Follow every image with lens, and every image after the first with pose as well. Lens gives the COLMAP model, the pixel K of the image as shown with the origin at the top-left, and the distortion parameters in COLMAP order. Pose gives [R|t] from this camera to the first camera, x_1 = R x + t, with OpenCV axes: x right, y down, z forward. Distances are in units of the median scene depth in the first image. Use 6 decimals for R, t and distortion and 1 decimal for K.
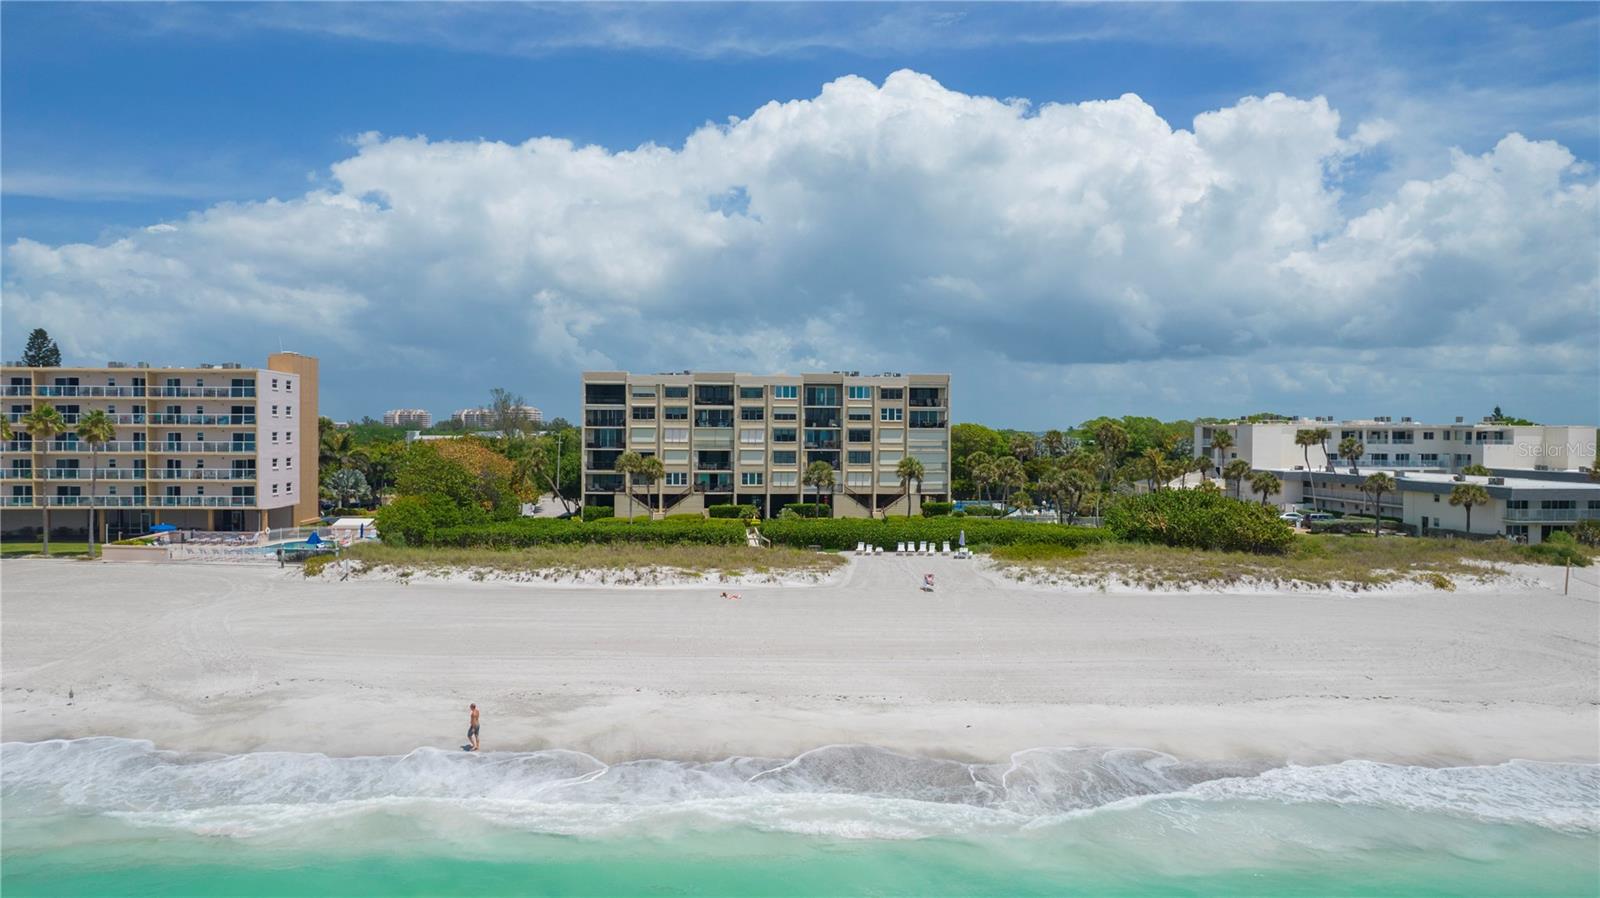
lens RADIAL K [[1087.7, 0, 788.2], [0, 1087.7, 485.1], [0, 0, 1]] dist [-0.024389, 0.018587]
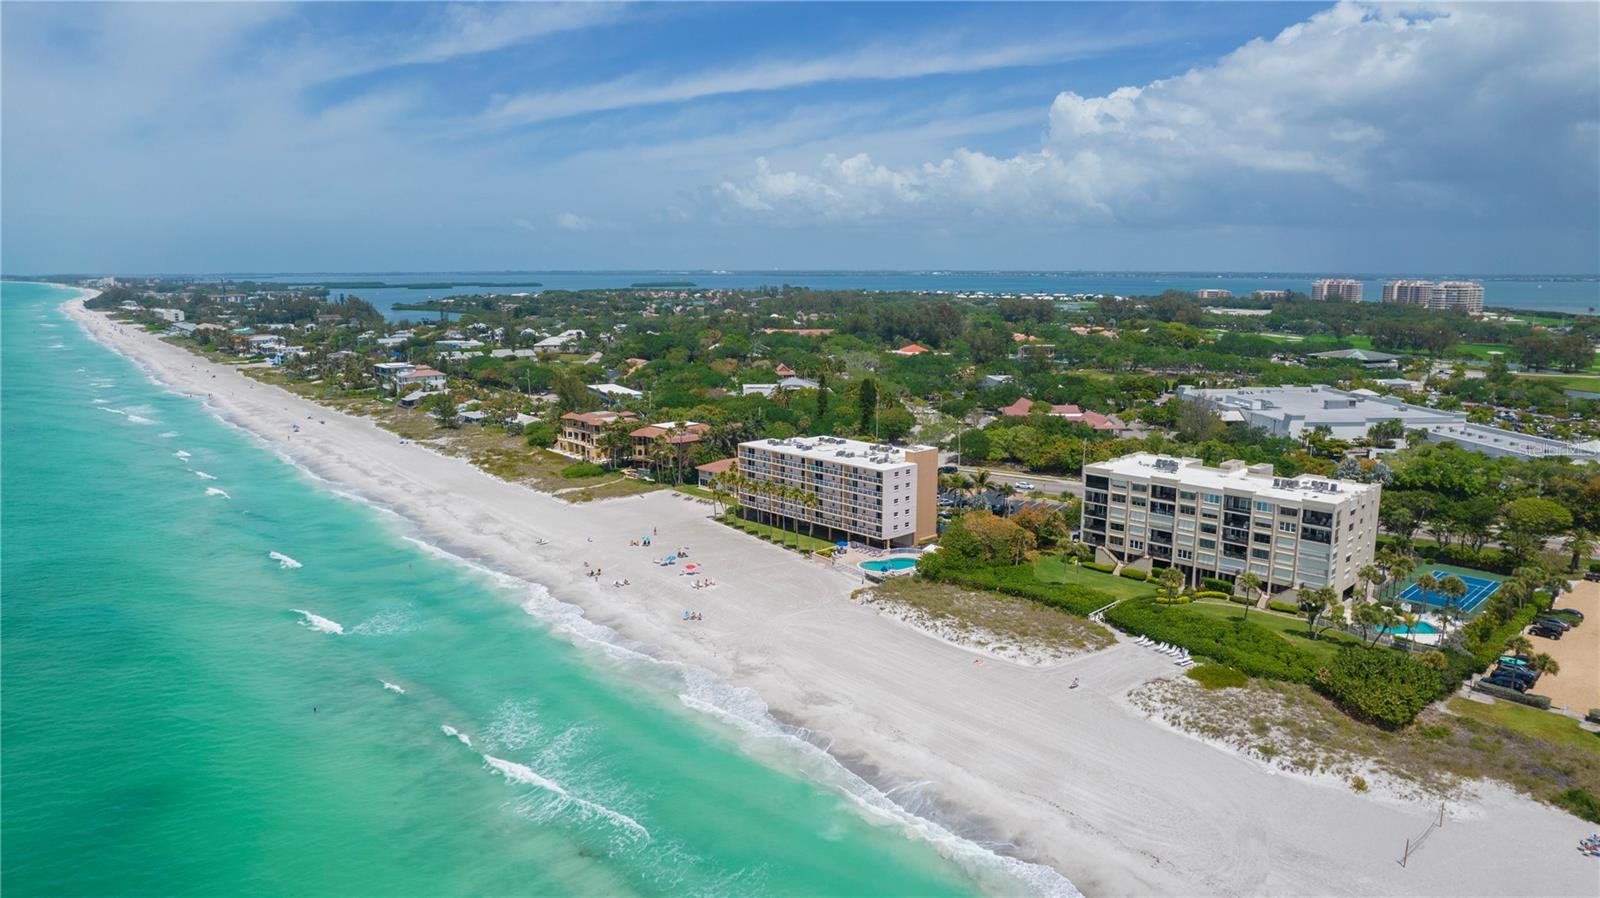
lens RADIAL K [[1087.7, 0, 804.2], [0, 1087.7, 462.4], [0, 0, 1]] dist [-0.024389, 0.018587]
pose [[0.648759, 0.138030, -0.748371, 0.696367], [-0.038382, 0.988096, 0.148972, -0.319961], [0.760025, -0.067923, 0.646335, -0.300474]]
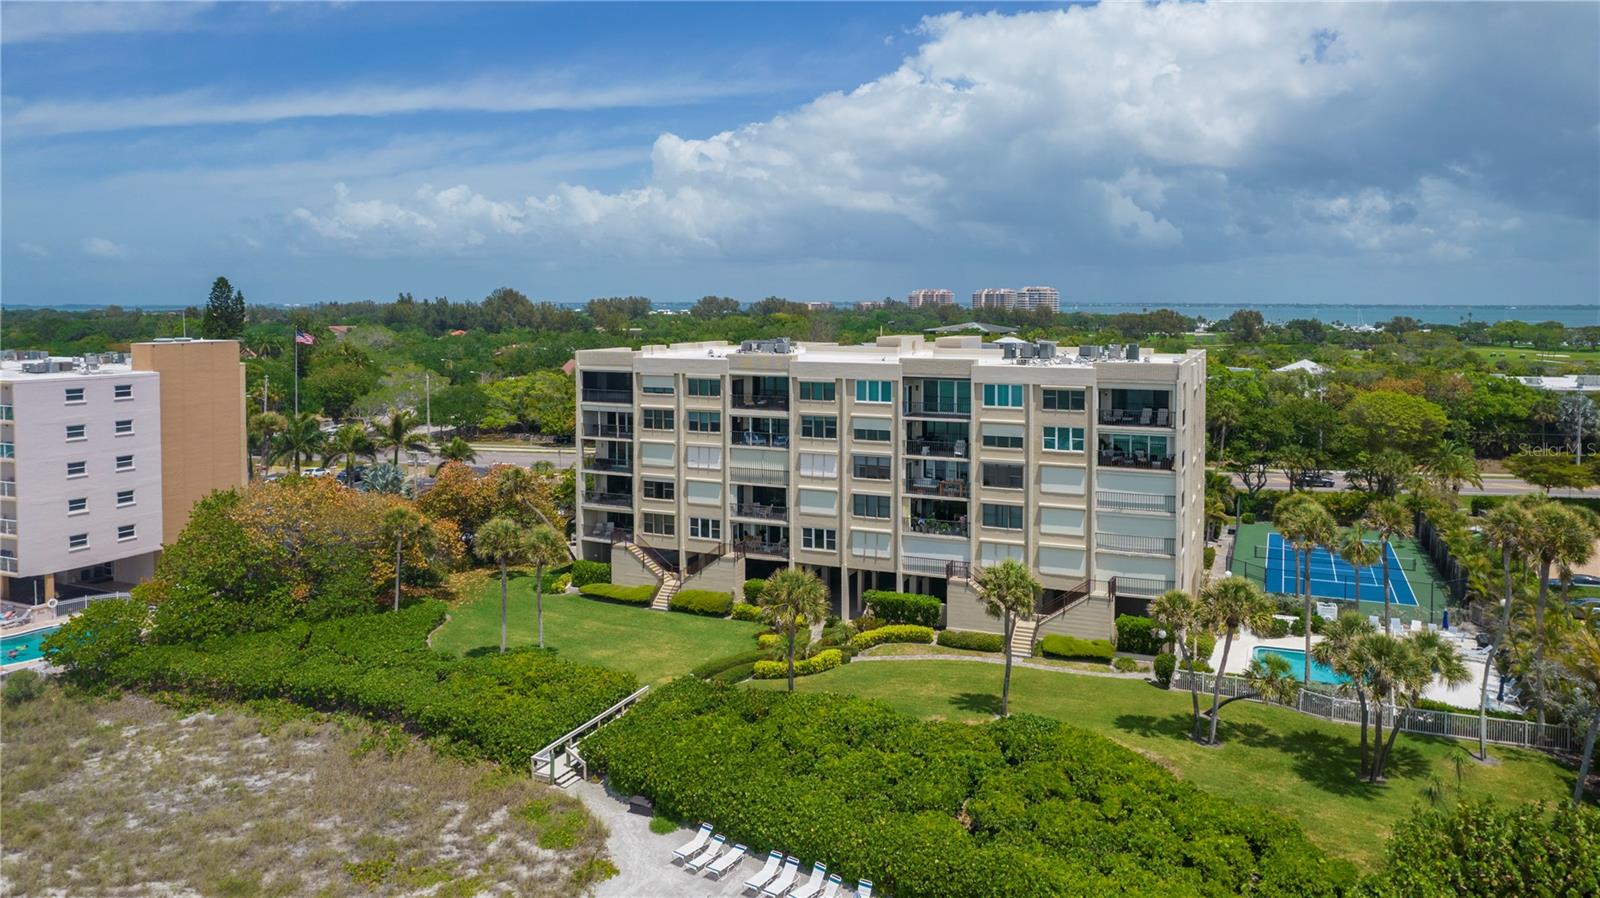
lens RADIAL K [[1087.7, 0, 843.8], [0, 1087.7, 363.2], [0, 0, 1]] dist [-0.024389, 0.018587]
pose [[0.887331, 0.024206, -0.460498, 0.242832], [-0.020311, 0.999704, 0.013411, -0.107152], [0.460686, -0.002547, 0.887560, 0.492064]]
